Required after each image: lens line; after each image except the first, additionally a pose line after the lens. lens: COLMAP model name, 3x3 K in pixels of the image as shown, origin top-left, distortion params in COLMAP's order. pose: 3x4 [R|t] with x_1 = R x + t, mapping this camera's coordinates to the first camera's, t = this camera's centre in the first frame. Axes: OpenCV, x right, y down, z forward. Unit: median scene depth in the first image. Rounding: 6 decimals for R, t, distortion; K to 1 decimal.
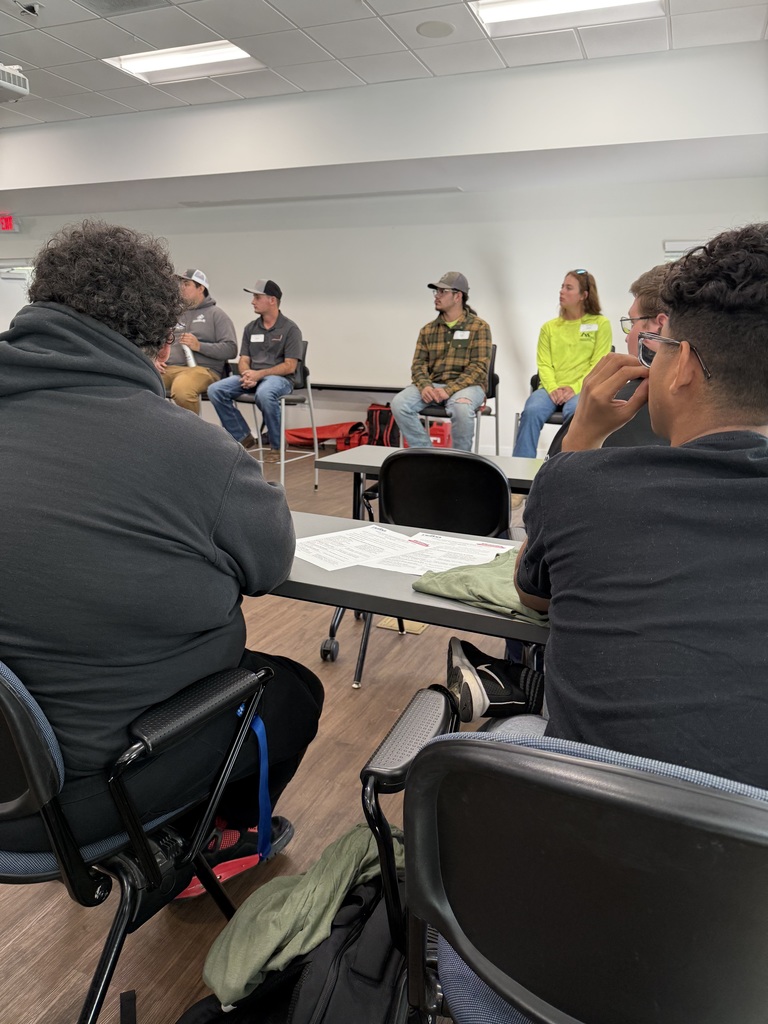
lens RADIAL K [[762.9, 0, 384.9], [0, 762.9, 511.7], [0, 0, 1]] dist [0.002983, -0.000606]
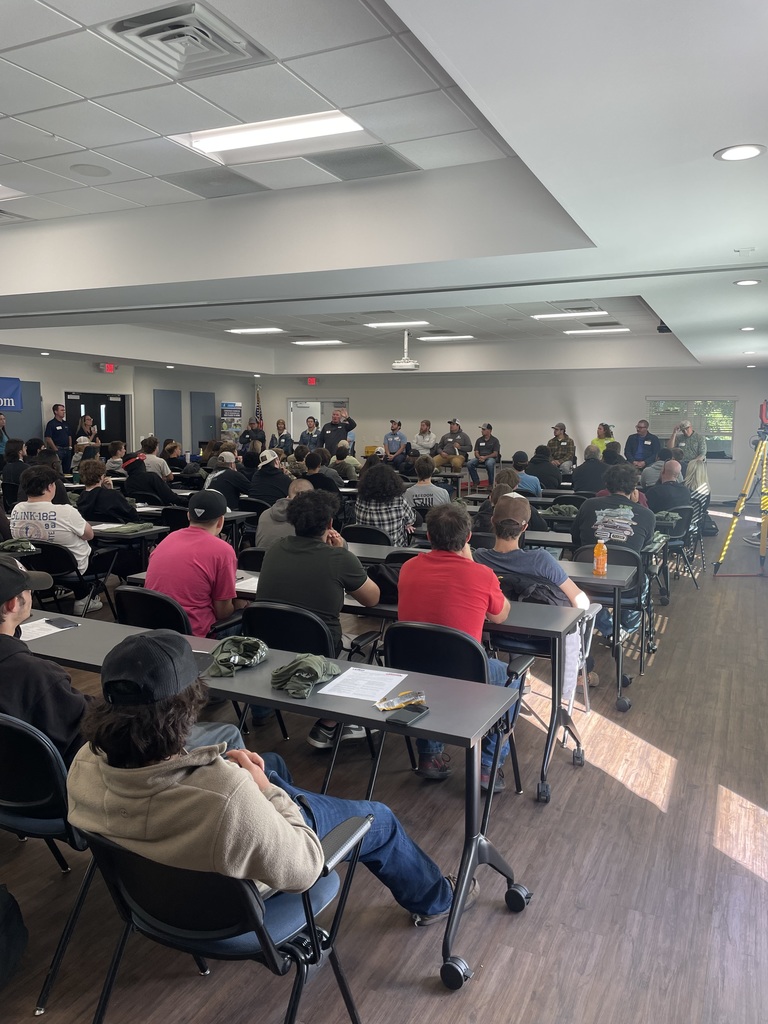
lens RADIAL K [[783.8, 0, 381.7], [0, 783.8, 508.8], [0, 0, 1]] dist [0.037805, -0.002037]
pose [[0.999080, -0.013704, -0.040648, -0.477176], [0.009720, 0.995273, -0.096631, 0.303120], [0.041780, 0.096147, 0.994490, -2.005260]]
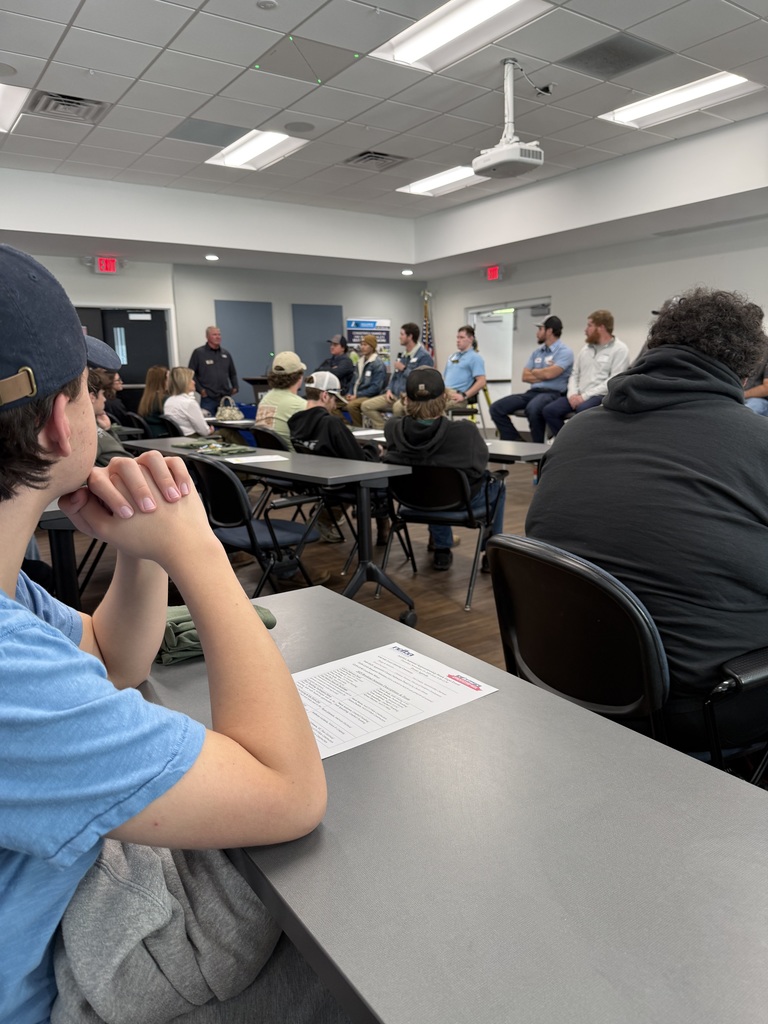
lens RADIAL K [[762.9, 0, 386.3], [0, 762.9, 519.7], [0, 0, 1]] dist [0.002983, -0.000606]
pose [[0.849501, 0.050101, -0.525203, -0.027502], [-0.063521, 0.997952, -0.007545, 0.017242], [0.523749, 0.039771, 0.850944, -0.085781]]
